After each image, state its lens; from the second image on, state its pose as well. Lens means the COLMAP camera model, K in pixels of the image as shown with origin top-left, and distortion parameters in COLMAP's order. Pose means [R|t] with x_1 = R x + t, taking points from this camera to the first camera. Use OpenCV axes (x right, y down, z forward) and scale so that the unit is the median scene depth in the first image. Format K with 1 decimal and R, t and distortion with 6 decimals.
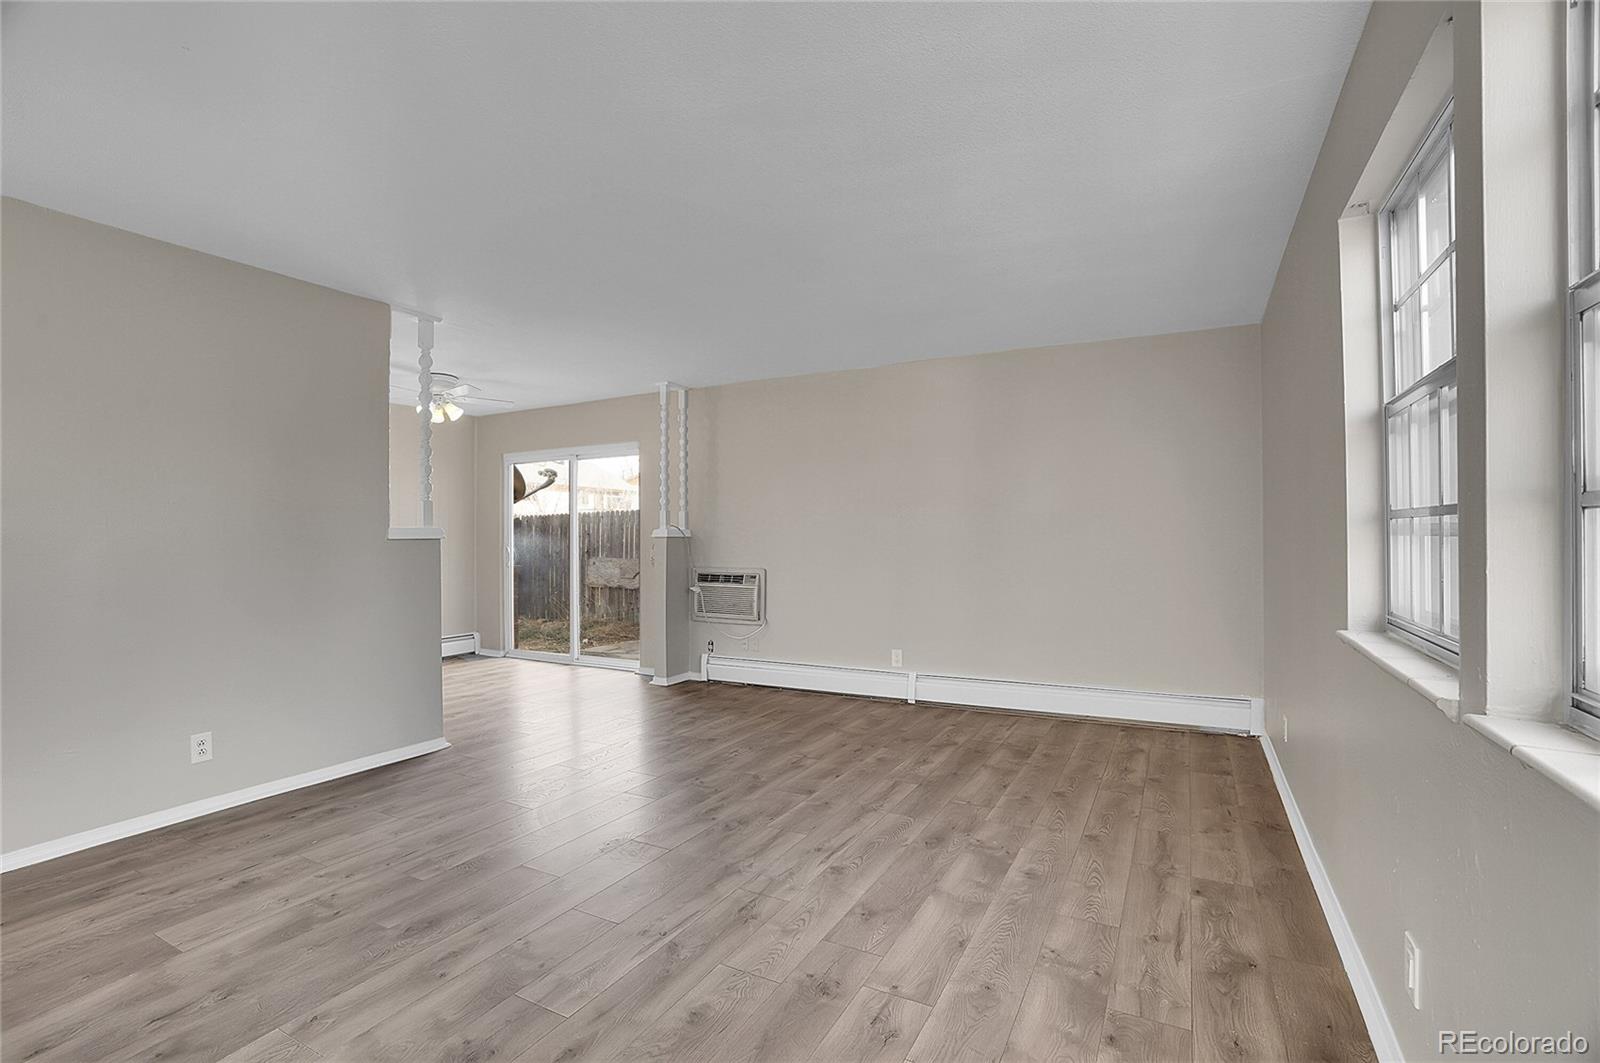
lens RADIAL K [[739.0, 0, 794.9], [0, 739.0, 533.8], [0, 0, 1]] dist [-0.065052, 0.023303]
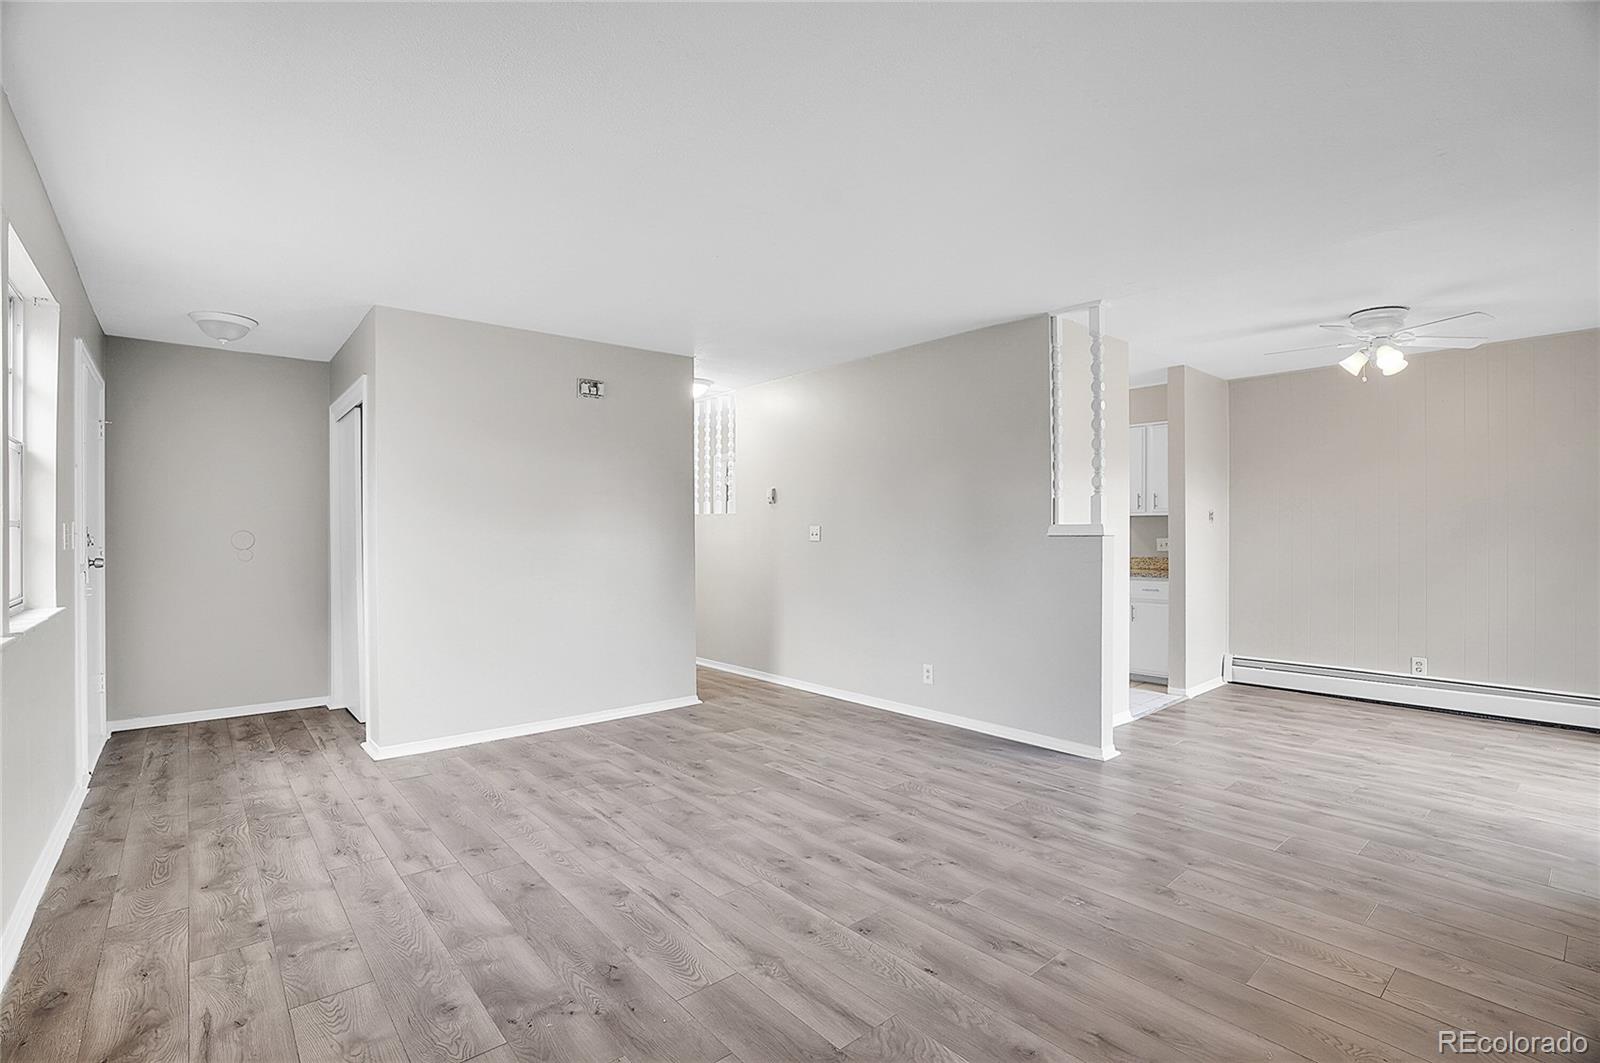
lens RADIAL K [[739.0, 0, 794.9], [0, 739.0, 533.8], [0, 0, 1]] dist [-0.065052, 0.023303]
pose [[-0.365983, 0.003268, -0.930616, 0.804336], [0.005527, 0.999984, 0.001338, 0.001717], [0.930605, -0.004654, -0.365995, 1.488965]]
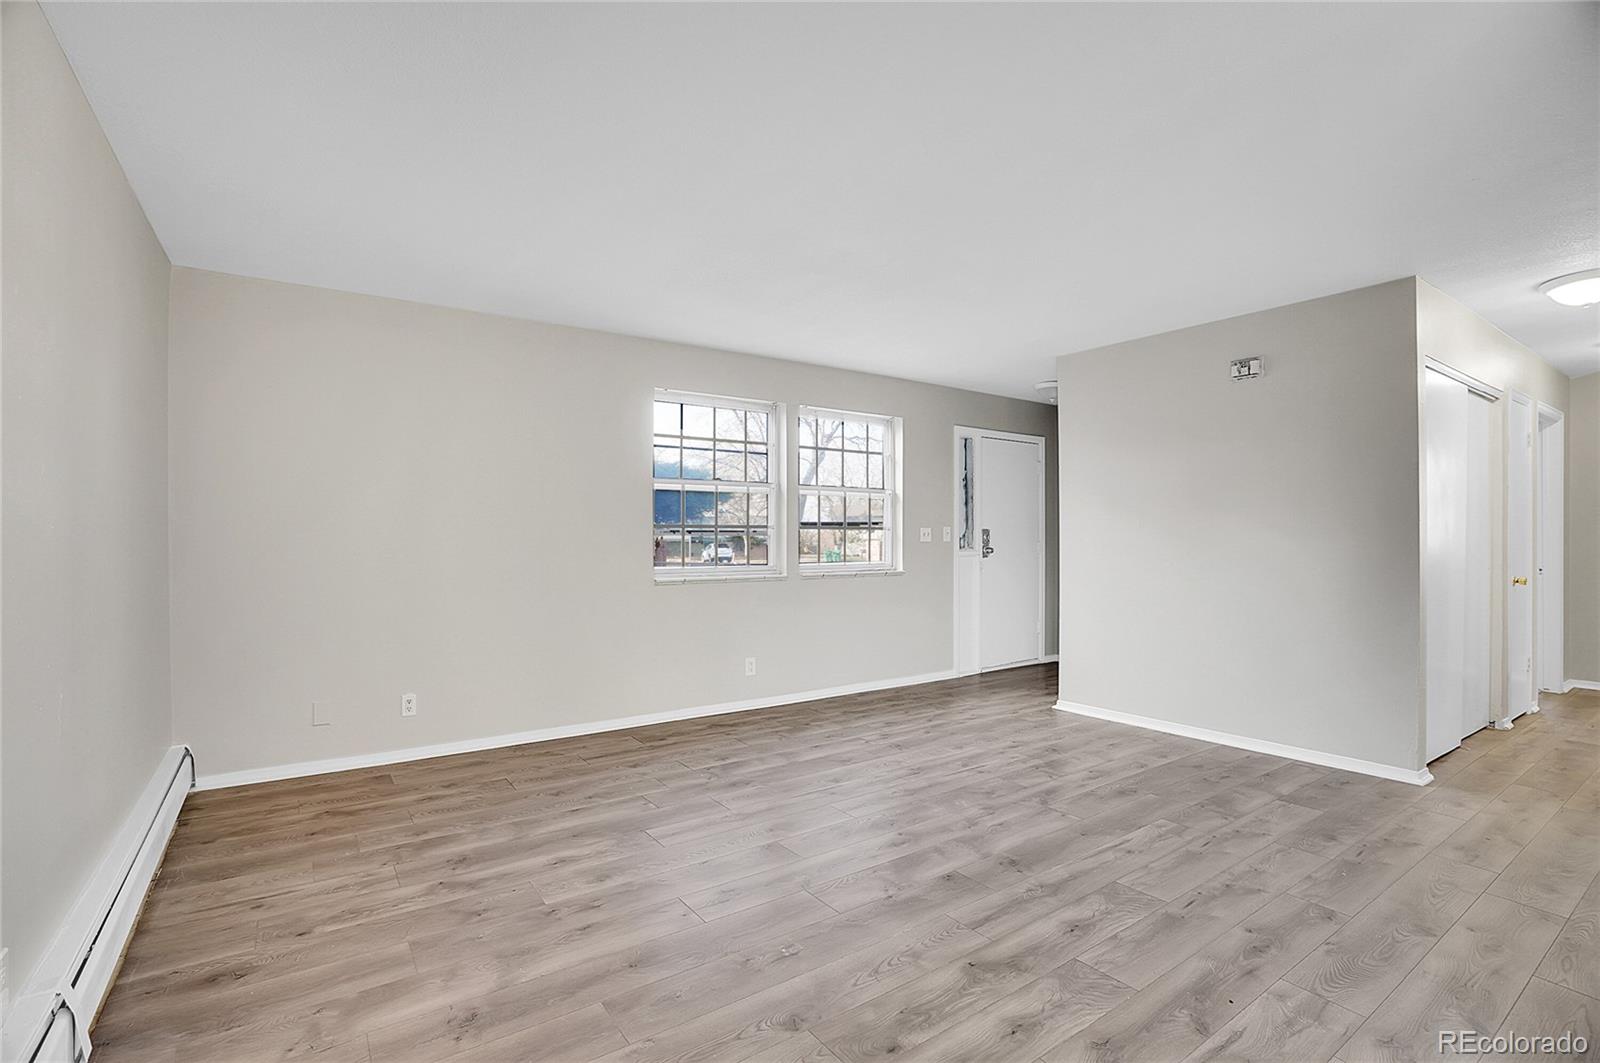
lens RADIAL K [[739.0, 0, 794.9], [0, 739.0, 533.8], [0, 0, 1]] dist [-0.065052, 0.023303]
pose [[-0.890854, 0.003815, 0.454273, -0.478311], [0.002282, 0.999990, -0.003922, 0.005764], [-0.454284, -0.002457, -0.890854, 2.167554]]
